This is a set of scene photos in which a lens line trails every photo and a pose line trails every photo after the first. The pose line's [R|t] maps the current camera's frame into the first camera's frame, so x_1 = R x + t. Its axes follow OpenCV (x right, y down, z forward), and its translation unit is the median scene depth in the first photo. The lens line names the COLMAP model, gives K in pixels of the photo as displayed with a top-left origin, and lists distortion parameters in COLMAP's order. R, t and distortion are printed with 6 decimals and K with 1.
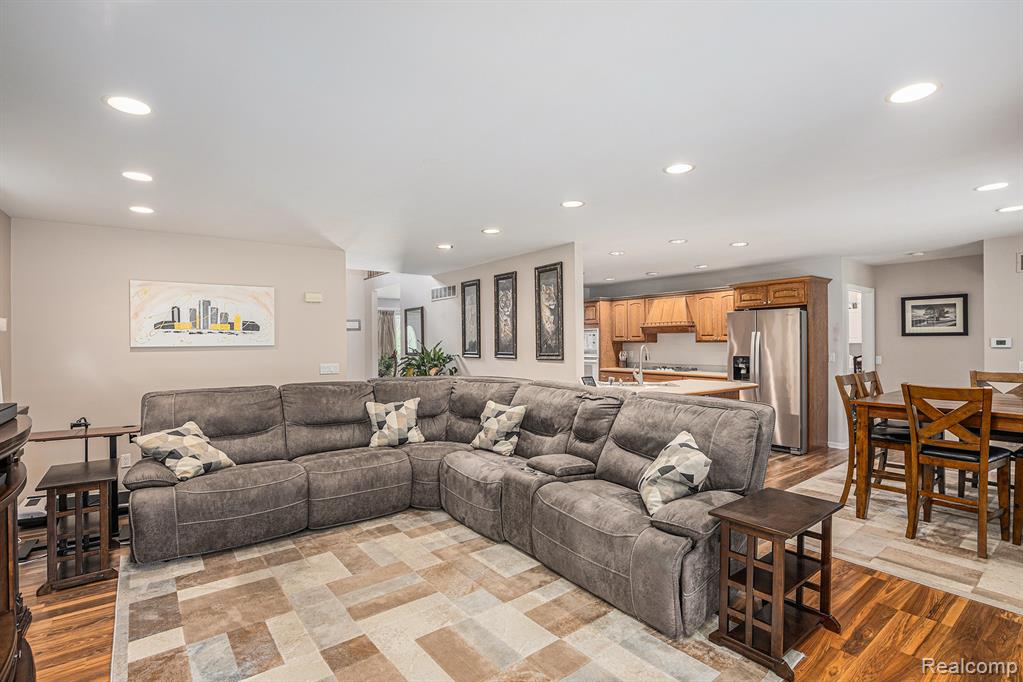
lens RADIAL K [[480.1, 0, 509.6], [0, 480.1, 345.4], [0, 0, 1]] dist [-0.014569, 0.002159]
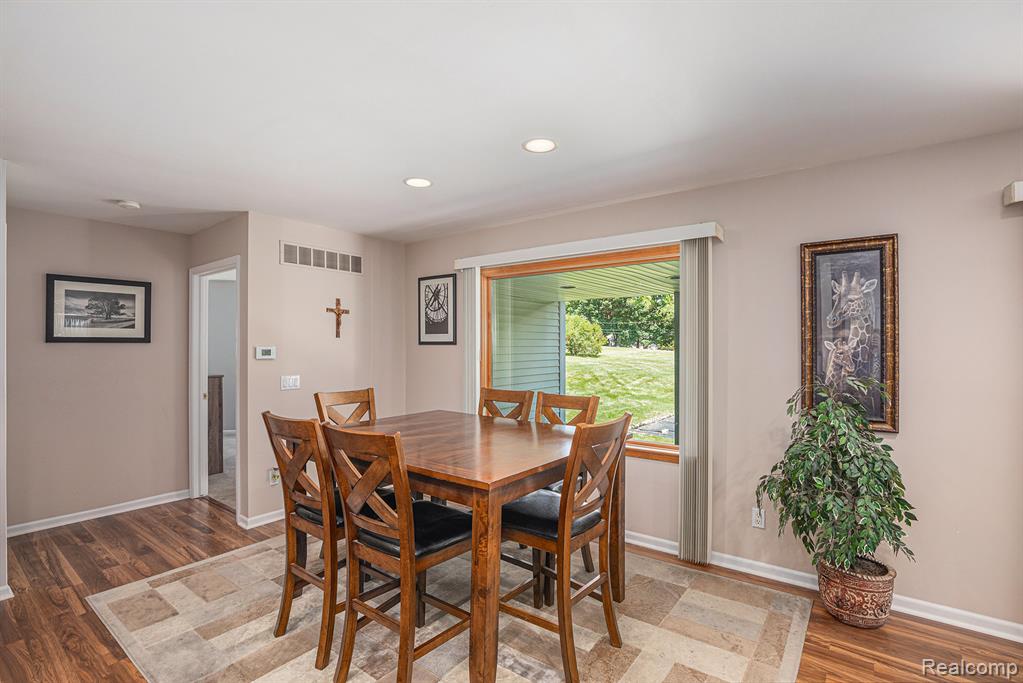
lens RADIAL K [[480.1, 0, 508.8], [0, 480.1, 338.8], [0, 0, 1]] dist [-0.014569, 0.002159]
pose [[-0.281629, 0.020070, 0.959314, 0.133277], [0.007584, 0.999797, -0.018690, -0.008665], [-0.959494, 0.002012, -0.281723, 0.636761]]
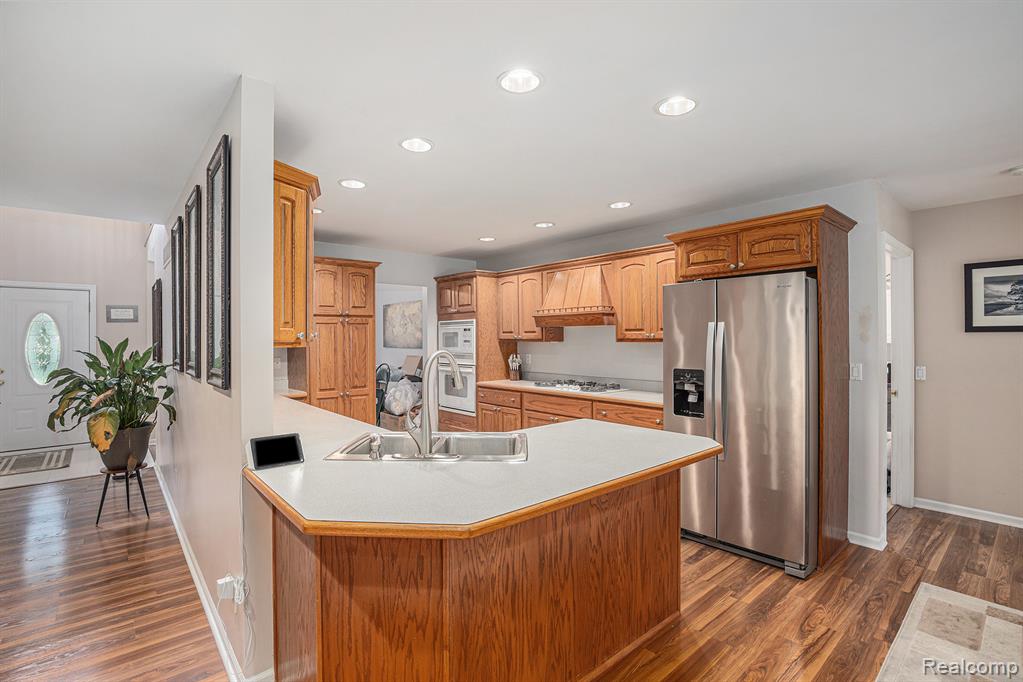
lens RADIAL K [[480.1, 0, 506.5], [0, 480.1, 341.5], [0, 0, 1]] dist [-0.014569, 0.002159]
pose [[0.997644, 0.002376, 0.068561, 0.242196], [-0.002271, 0.999996, -0.001620, -0.005959], [-0.068565, 0.001461, 0.997646, 0.476615]]
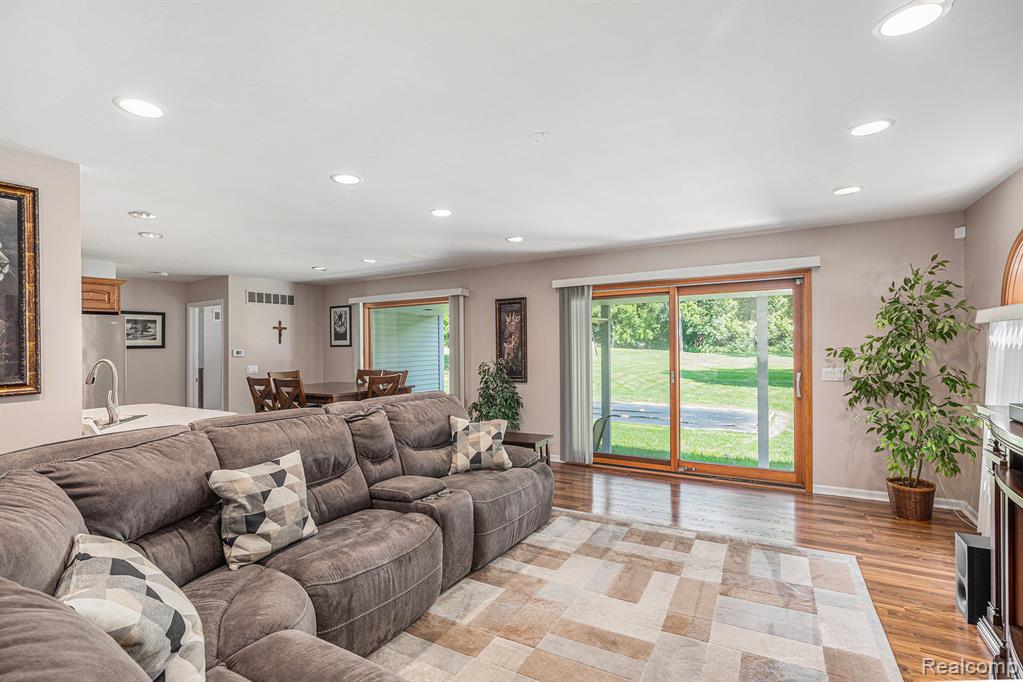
lens RADIAL K [[480.1, 0, 502.8], [0, 480.1, 336.4], [0, 0, 1]] dist [-0.014569, 0.002159]
pose [[-0.367285, 0.028662, 0.929667, -0.411558], [0.022067, 0.999512, -0.022098, -0.004716], [-0.929847, 0.012398, -0.367738, 0.602893]]
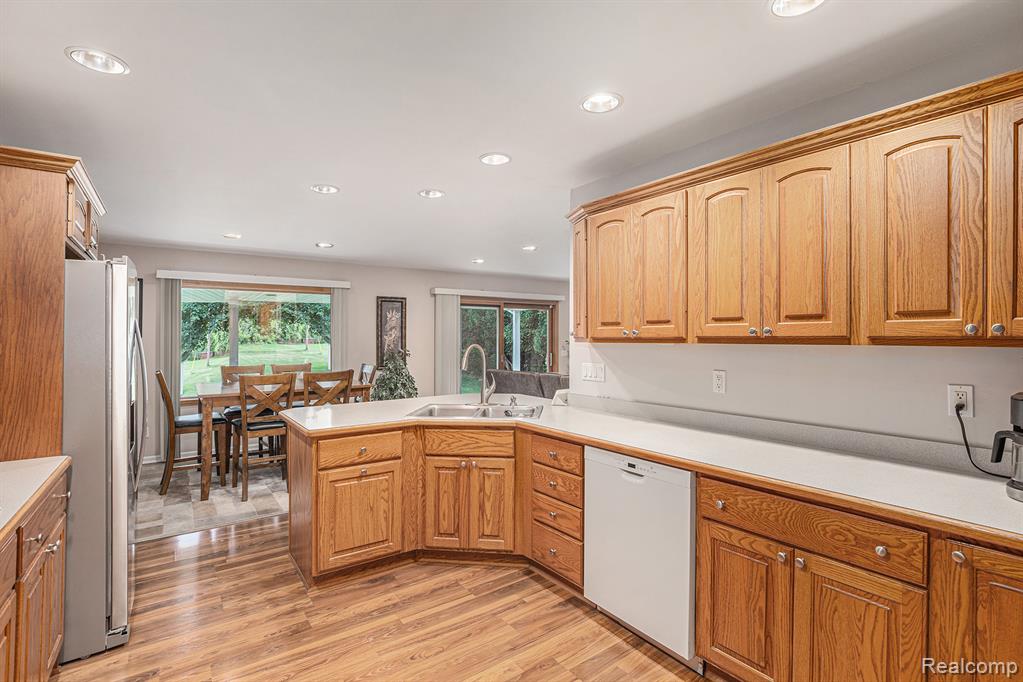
lens RADIAL K [[480.1, 0, 512.5], [0, 480.1, 336.9], [0, 0, 1]] dist [-0.014569, 0.002159]
pose [[-0.999682, 0.007518, 0.024080, 0.146877], [0.007564, 0.999970, 0.001809, -0.009722], [-0.024066, 0.001991, -0.999708, 1.295714]]
